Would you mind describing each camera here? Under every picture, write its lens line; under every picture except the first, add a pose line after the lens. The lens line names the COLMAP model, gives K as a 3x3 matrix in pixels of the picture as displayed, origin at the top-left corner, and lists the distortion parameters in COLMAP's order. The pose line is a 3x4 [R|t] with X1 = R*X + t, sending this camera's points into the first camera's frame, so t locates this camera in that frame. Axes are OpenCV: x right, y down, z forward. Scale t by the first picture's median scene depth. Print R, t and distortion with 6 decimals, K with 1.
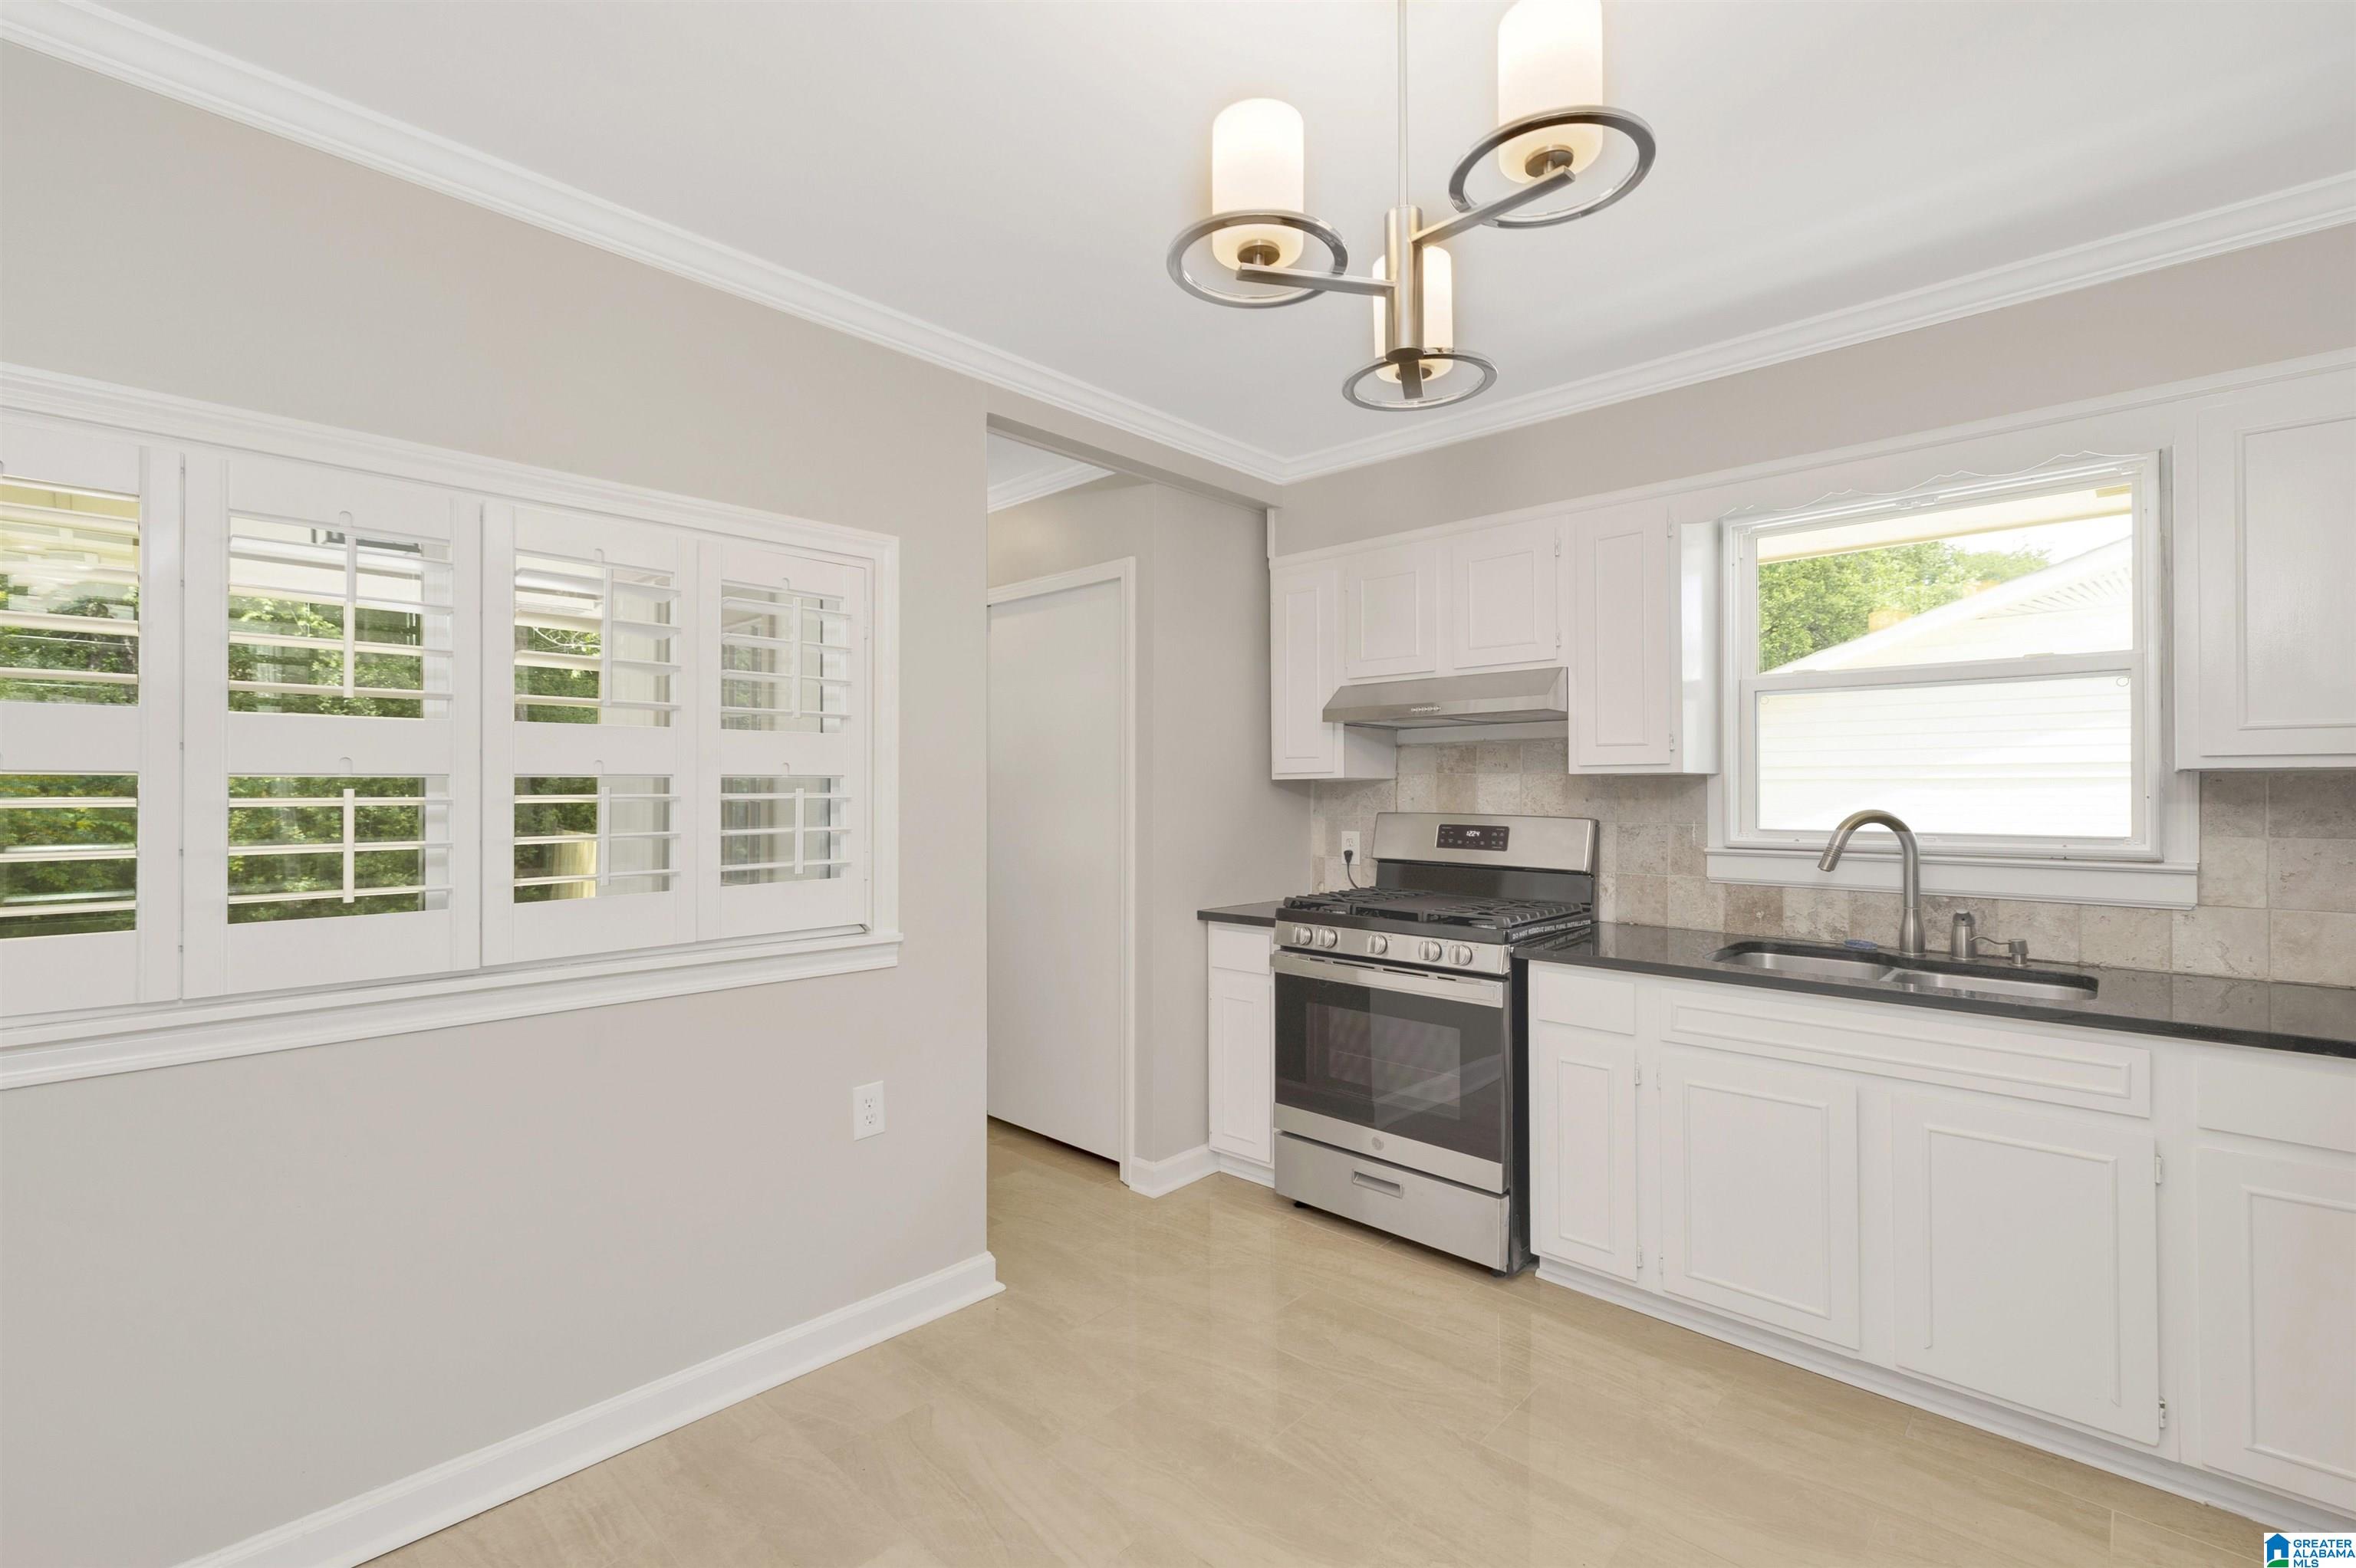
lens RADIAL K [[1030.5, 0, 1179.9], [0, 1030.5, 788.8], [0, 0, 1]] dist [0.004840, 0.000075]
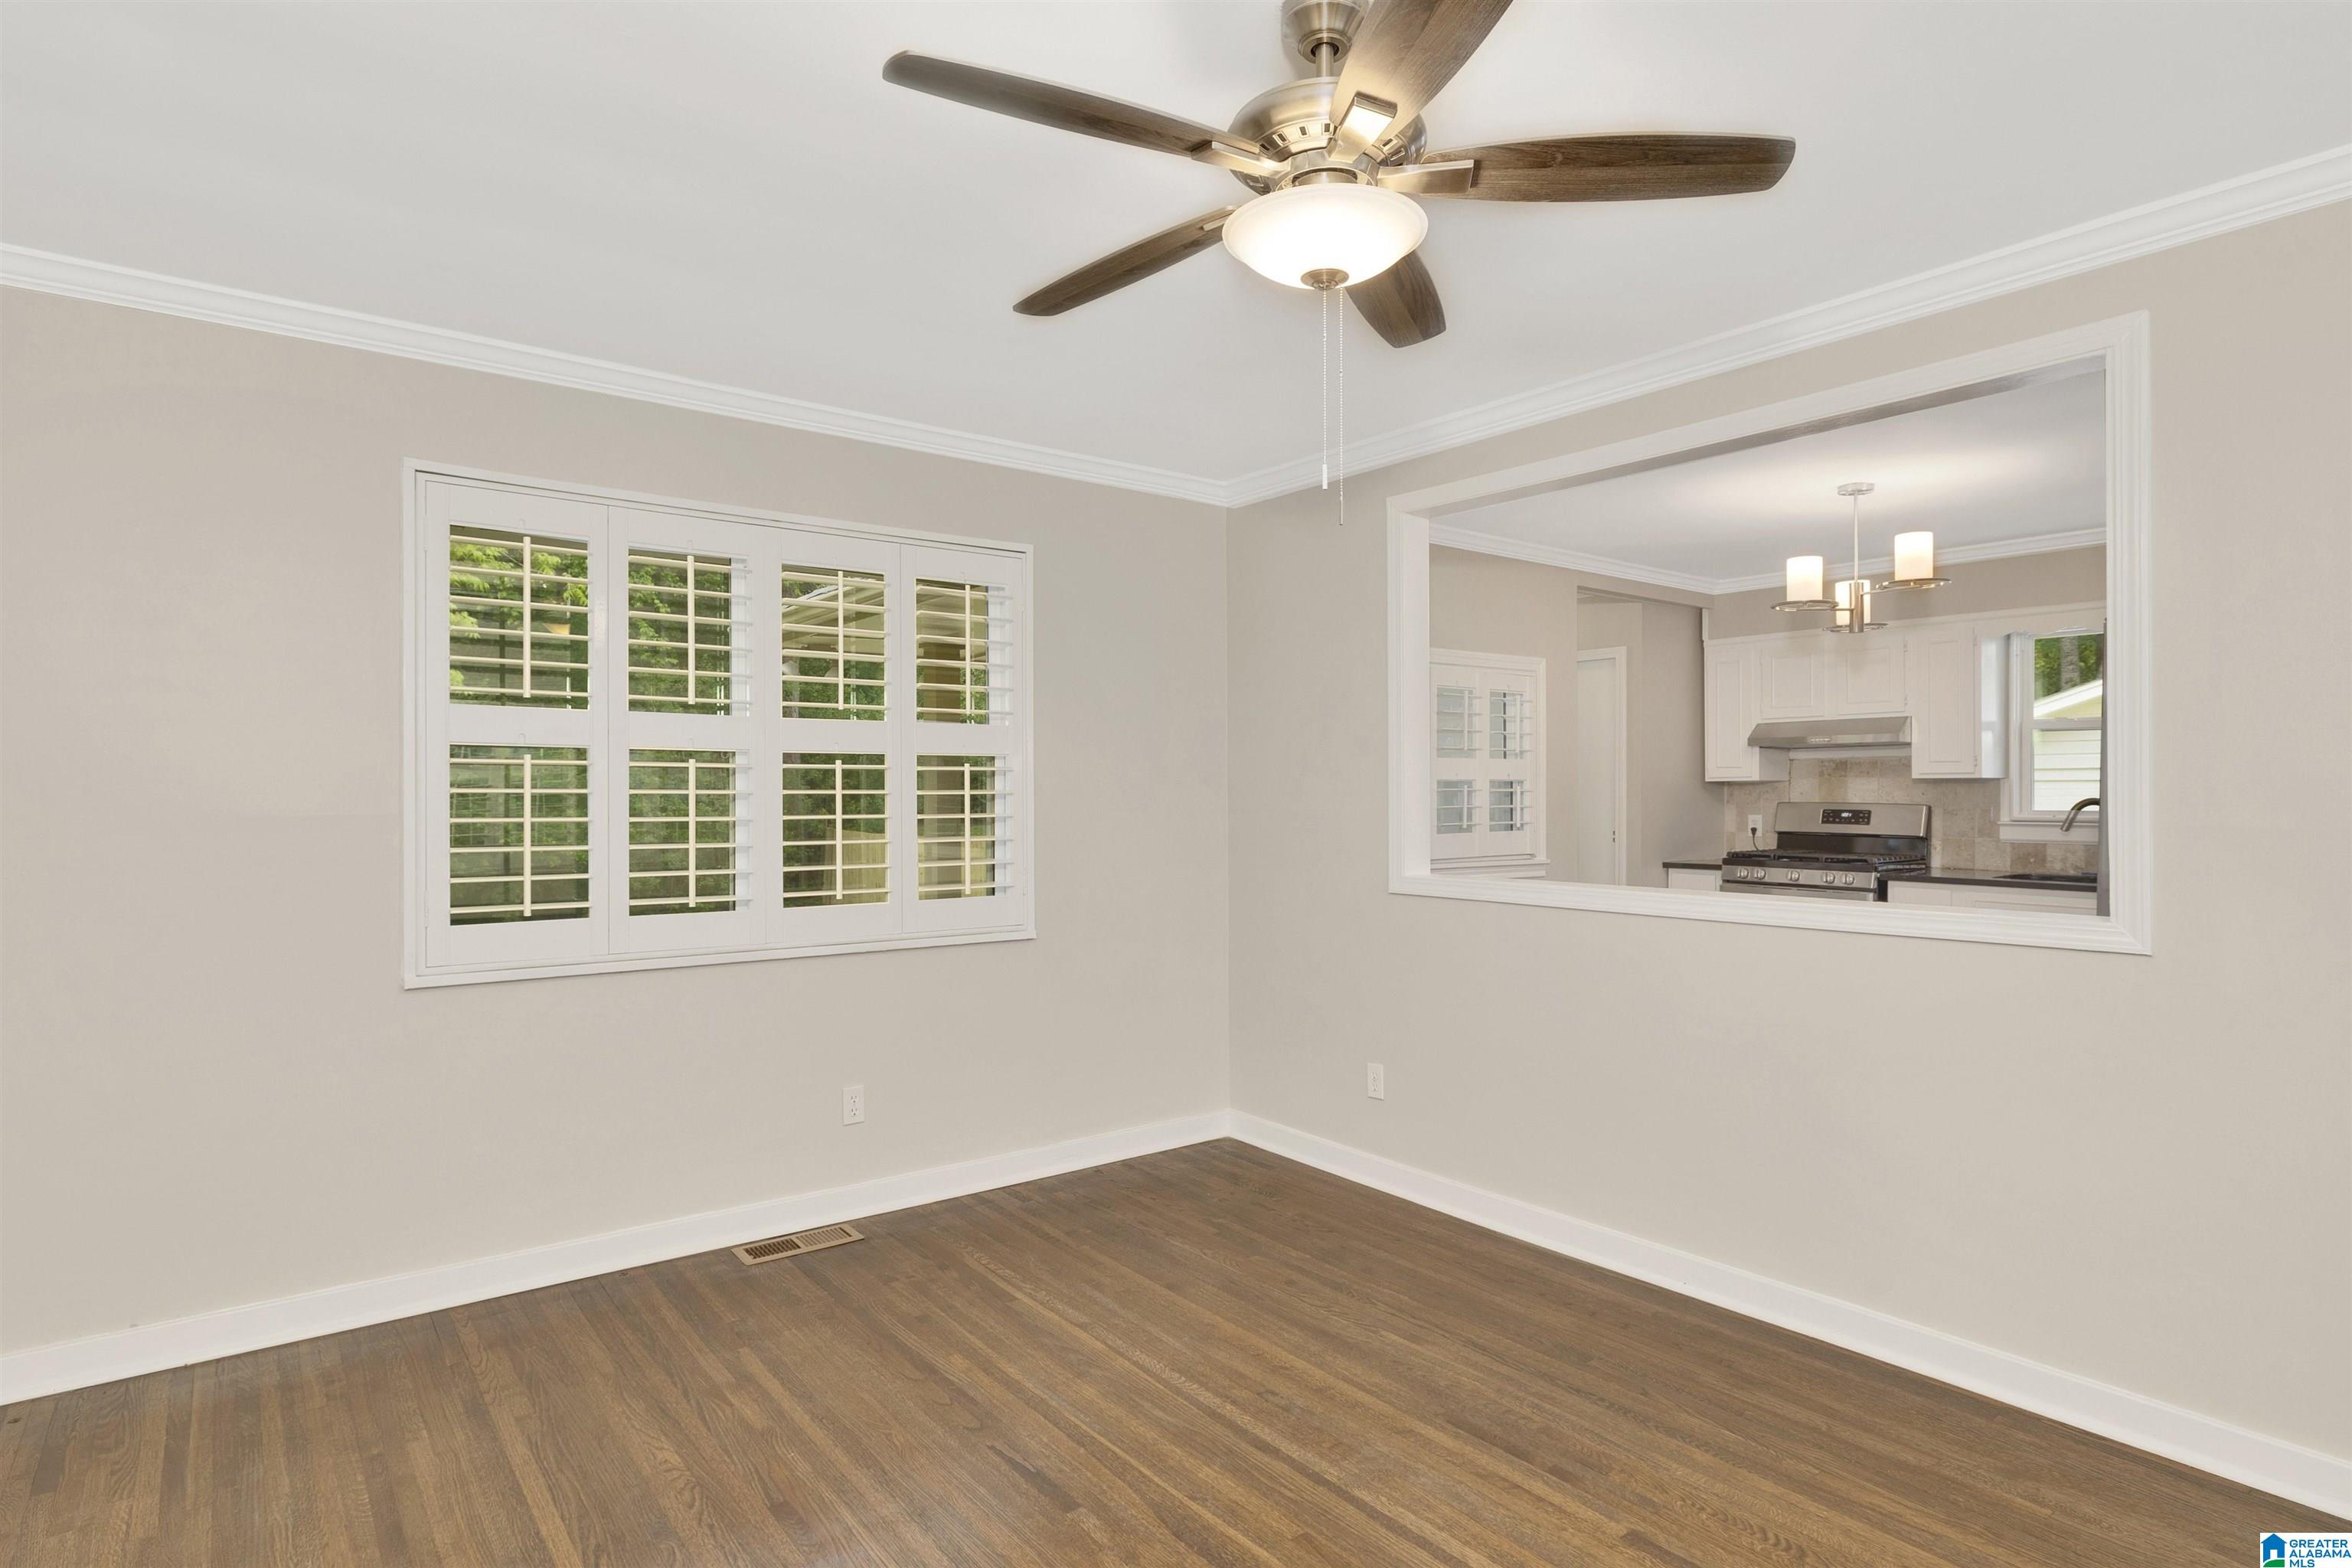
lens RADIAL K [[1228.3, 0, 1169.8], [0, 1228.3, 775.2], [0, 0, 1]] dist [-0.008235, -0.000224]
pose [[0.985636, -0.001038, -0.168883, -0.489033], [-0.000636, 0.999951, -0.009855, 0.001508], [0.168885, 0.009821, 0.985587, -1.201663]]
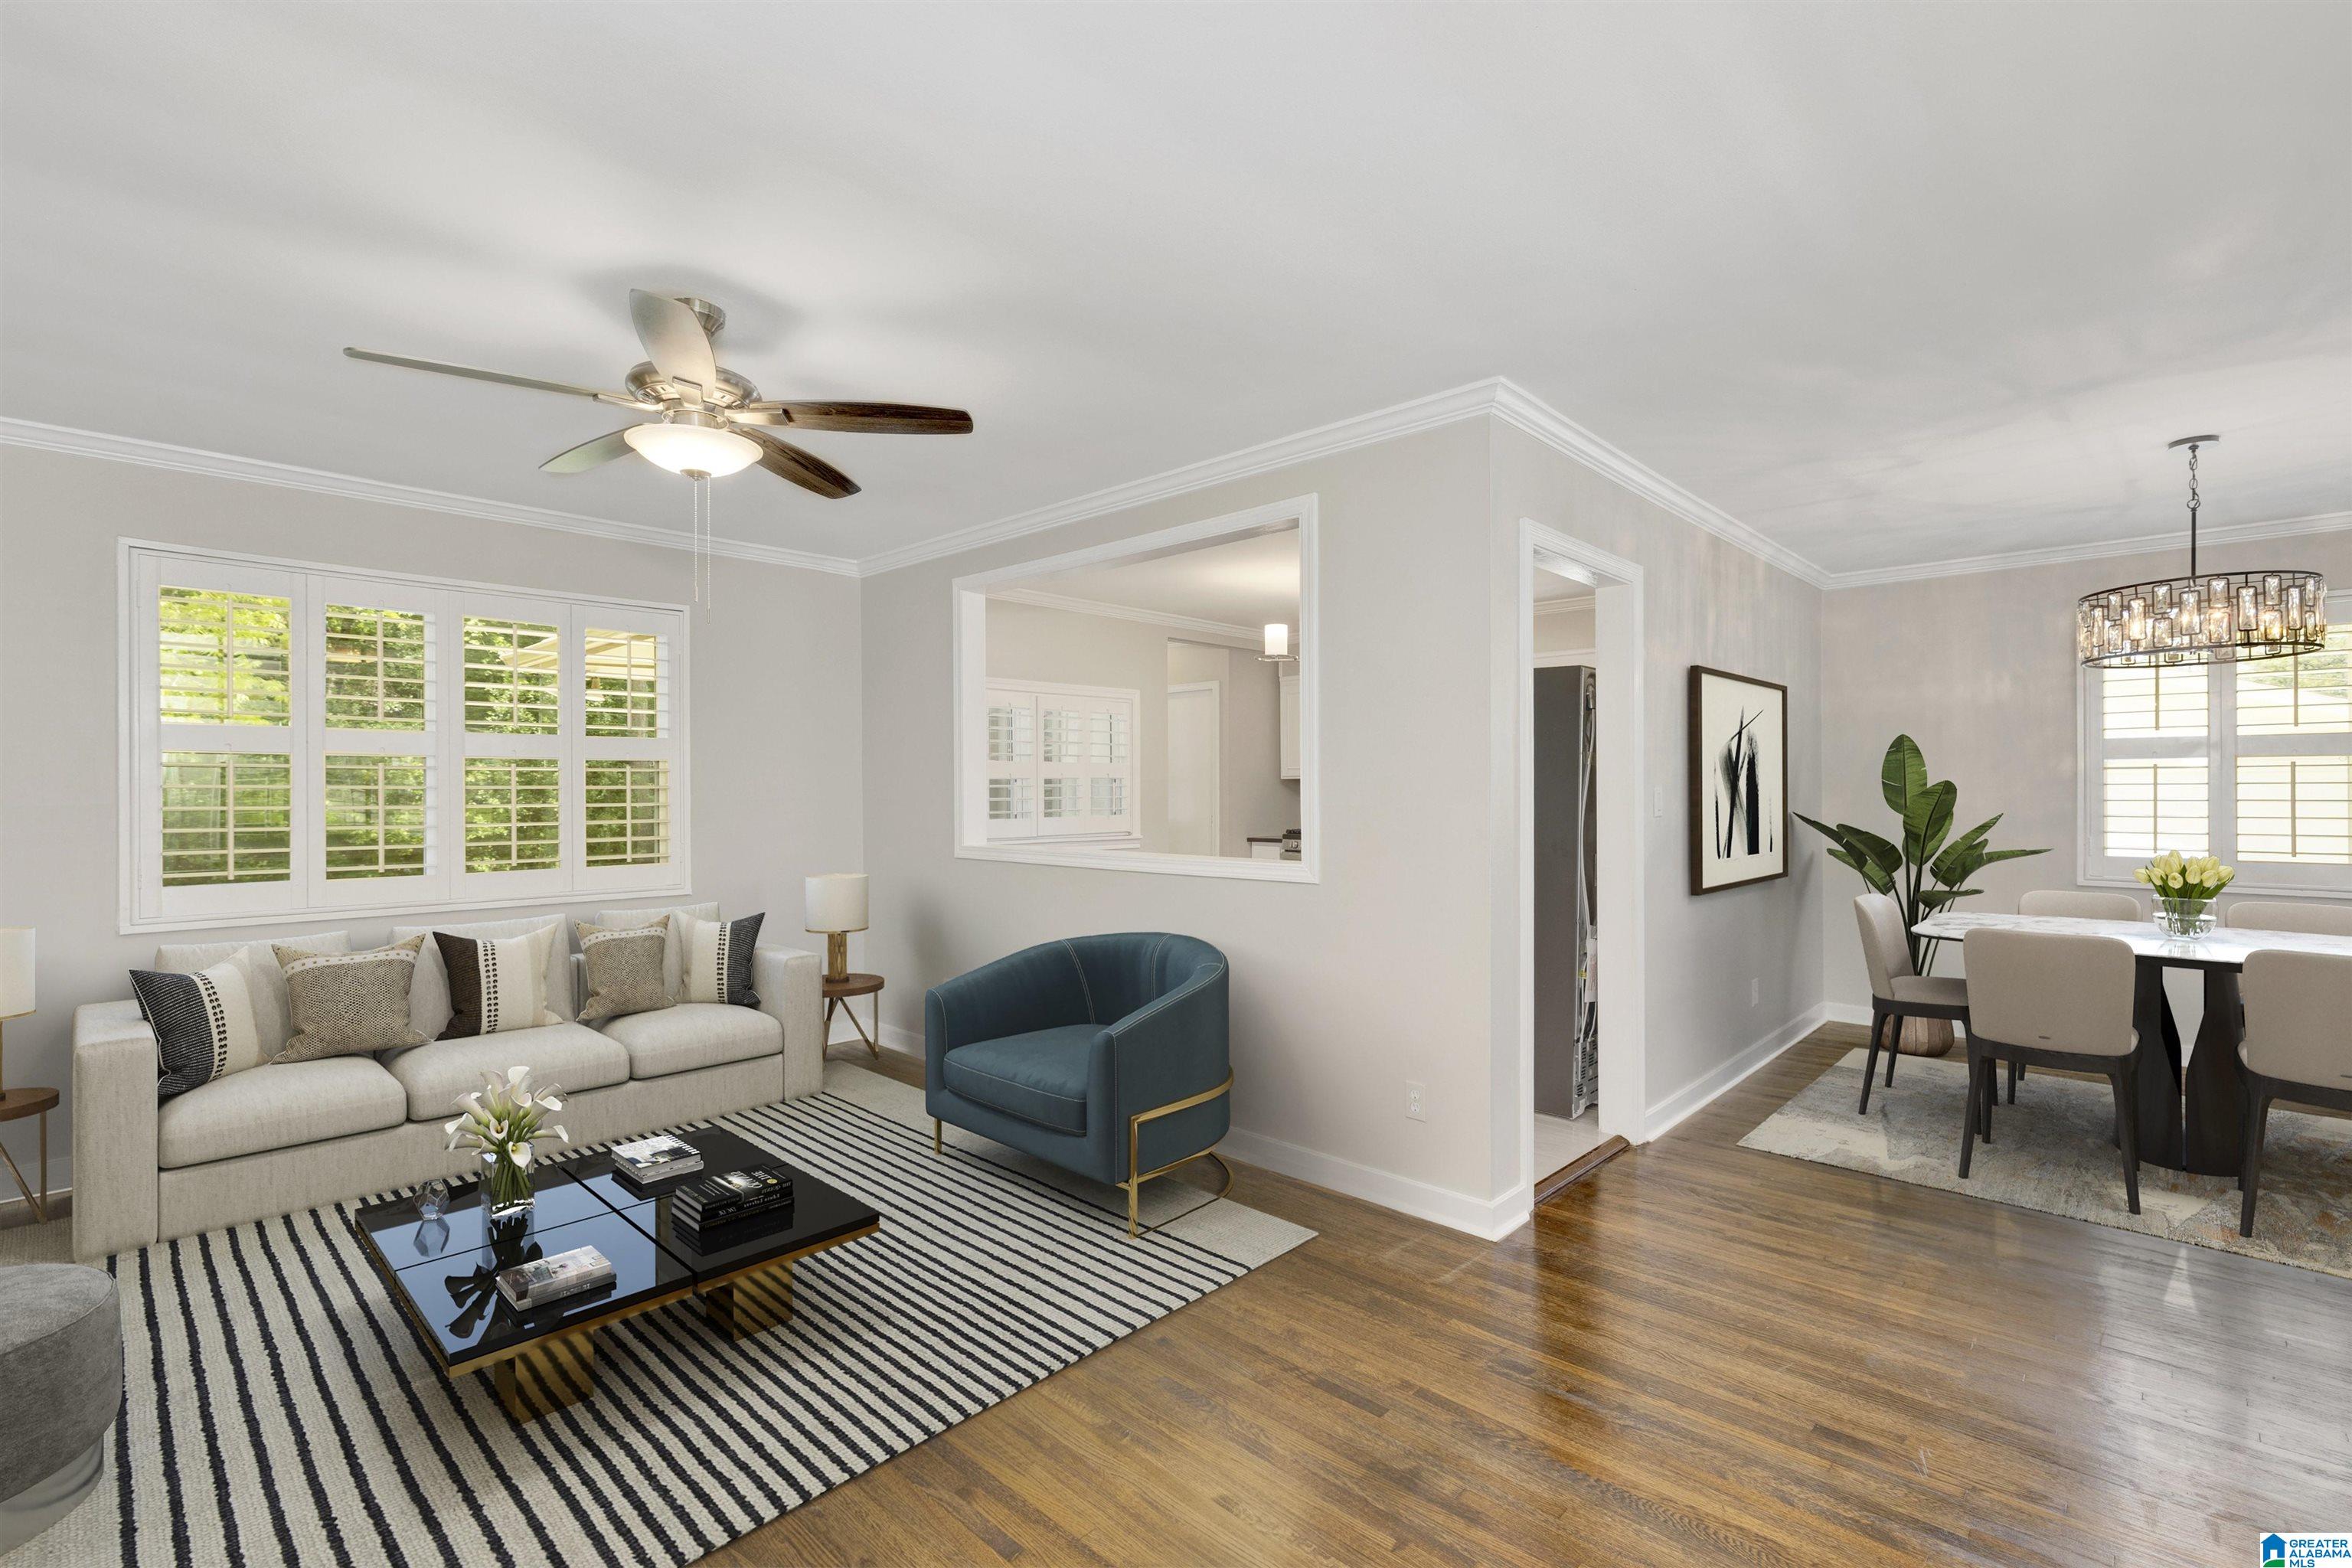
lens RADIAL K [[1028.9, 0, 1179.7], [0, 1028.9, 770.2], [0, 0, 1]] dist [0.004840, 0.000075]
pose [[0.999683, 0.001171, -0.025131, -0.084689], [-0.001482, 0.999922, -0.012370, -0.000670], [0.025115, 0.012403, 0.999608, -1.424803]]
